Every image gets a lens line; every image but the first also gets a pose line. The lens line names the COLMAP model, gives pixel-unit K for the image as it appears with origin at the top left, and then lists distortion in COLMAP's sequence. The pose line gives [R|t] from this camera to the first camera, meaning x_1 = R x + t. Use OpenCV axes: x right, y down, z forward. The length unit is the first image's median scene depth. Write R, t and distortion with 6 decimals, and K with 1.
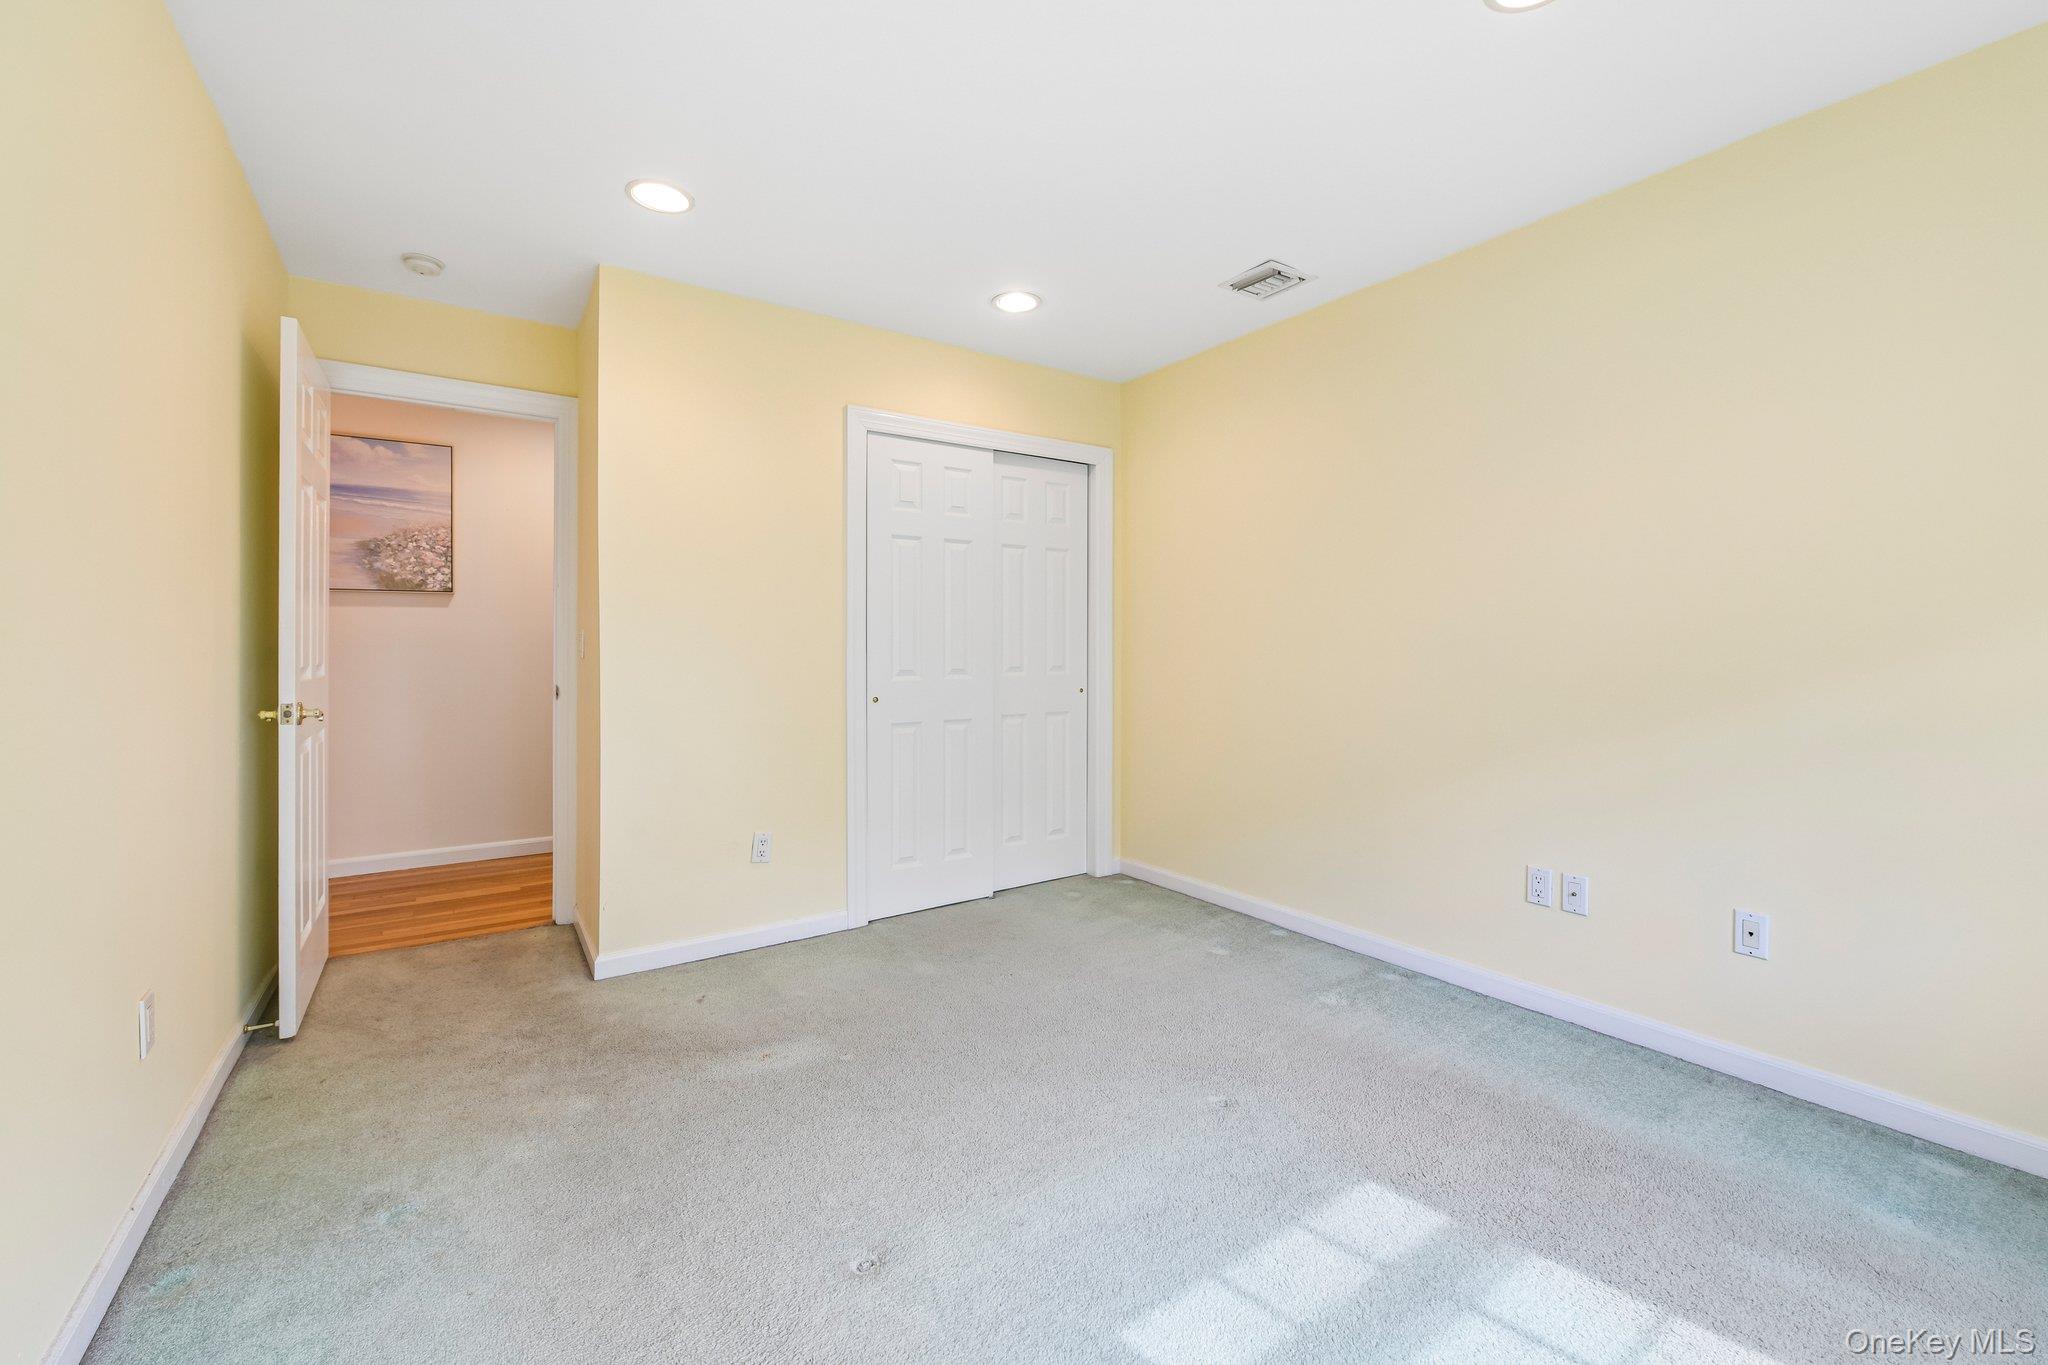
lens RADIAL K [[828.9, 0, 1031.4], [0, 828.9, 659.6], [0, 0, 1]] dist [0.010535, 0.000008]
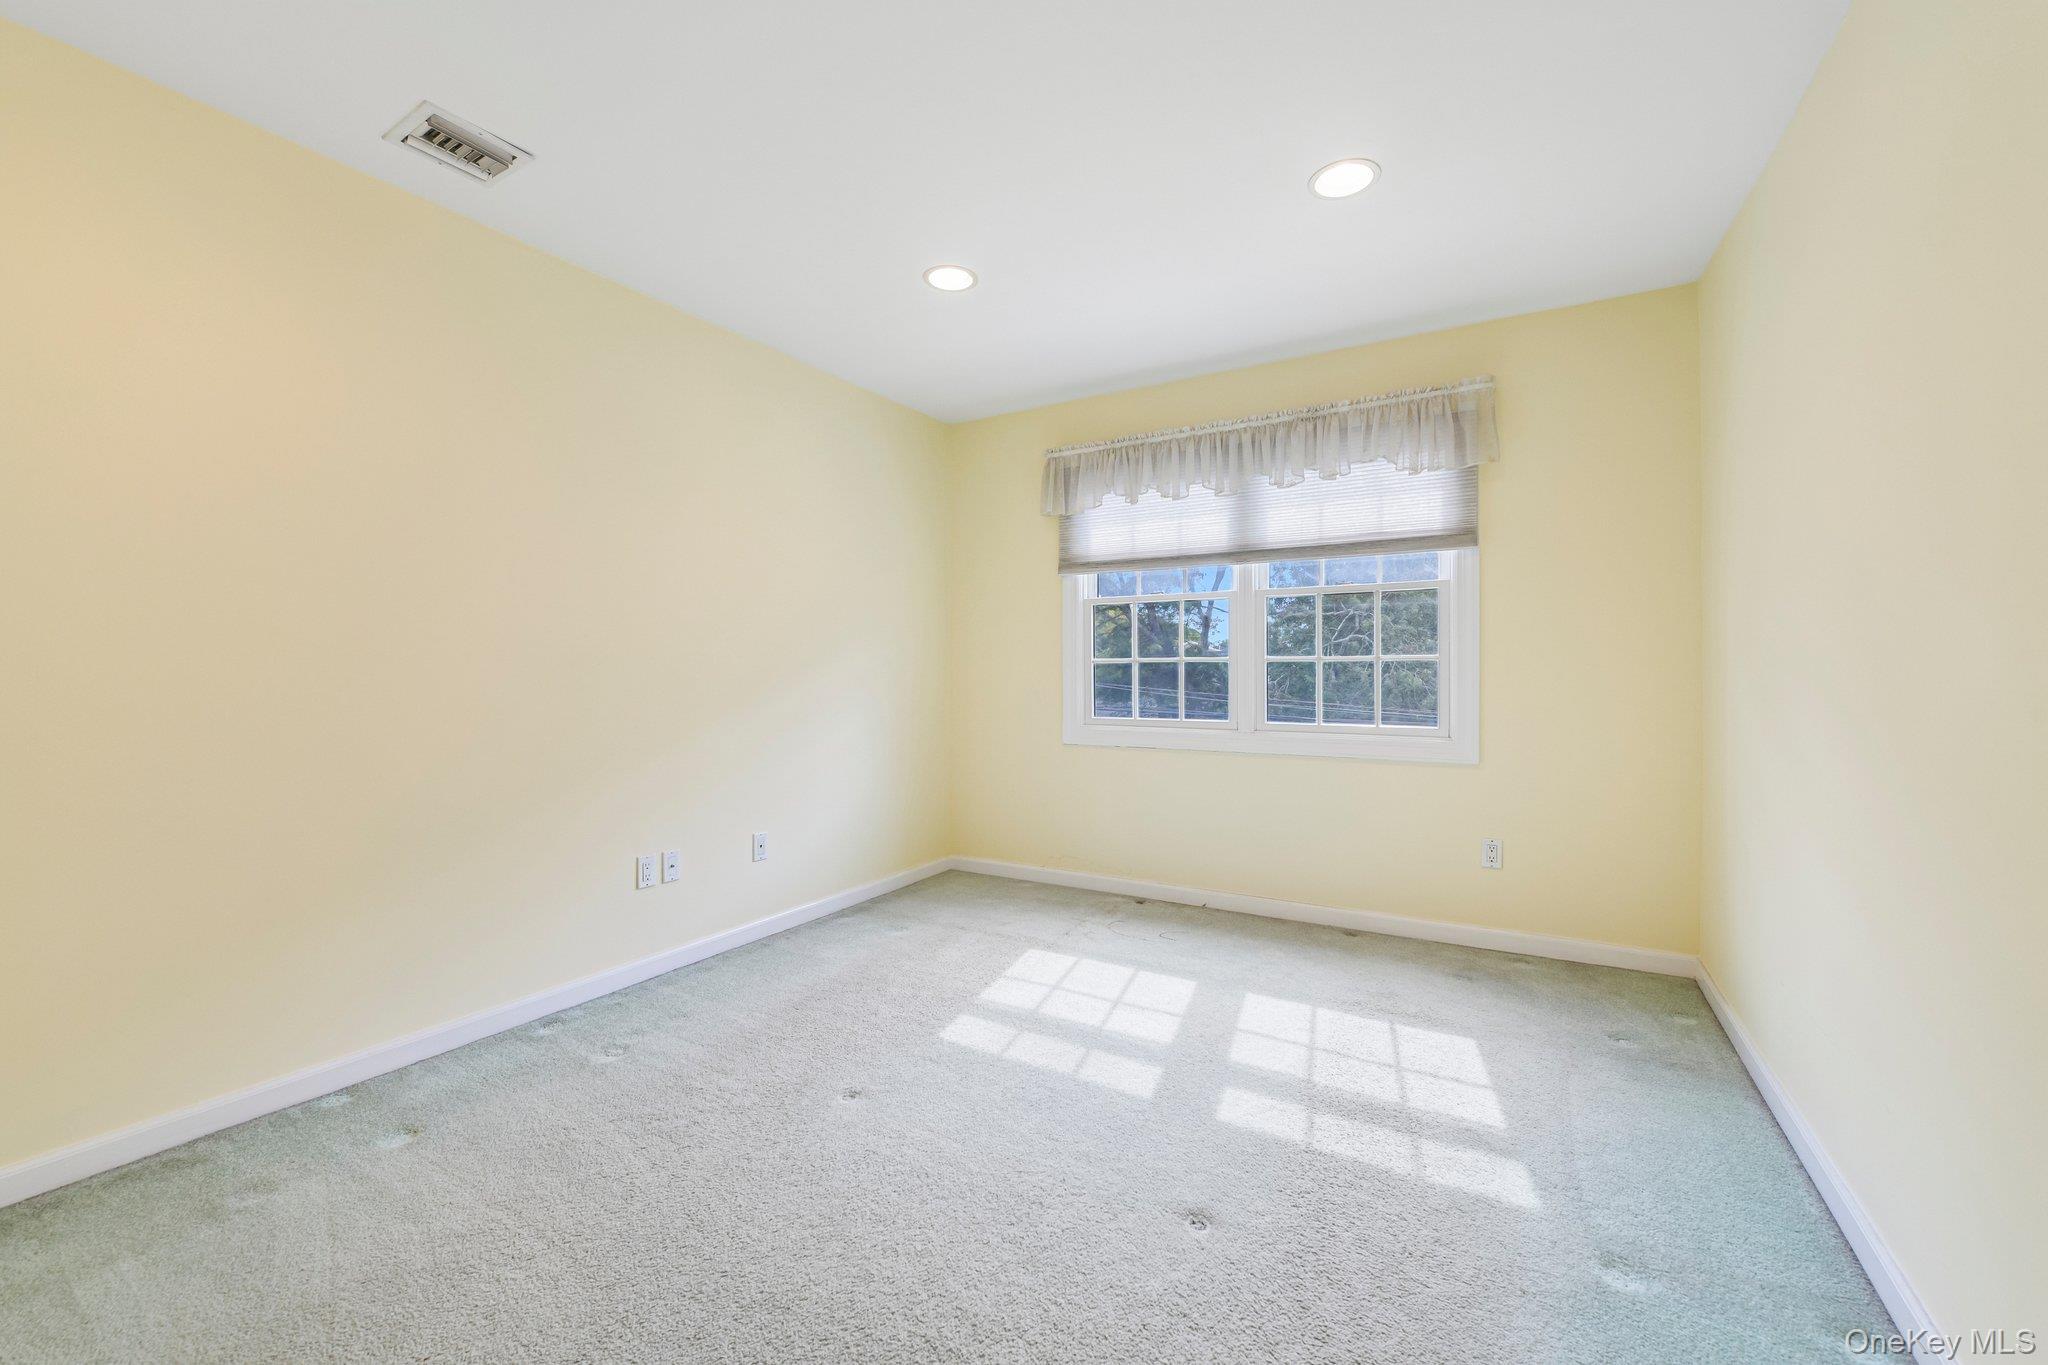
lens RADIAL K [[817.1, 0, 1035.6], [0, 817.1, 674.7], [0, 0, 1]] dist [0.000735, -0.000018]
pose [[-0.414977, -0.005160, 0.909817, -0.677424], [0.007776, 0.999927, 0.009218, -0.009533], [-0.909798, 0.010900, -0.414907, 1.011172]]
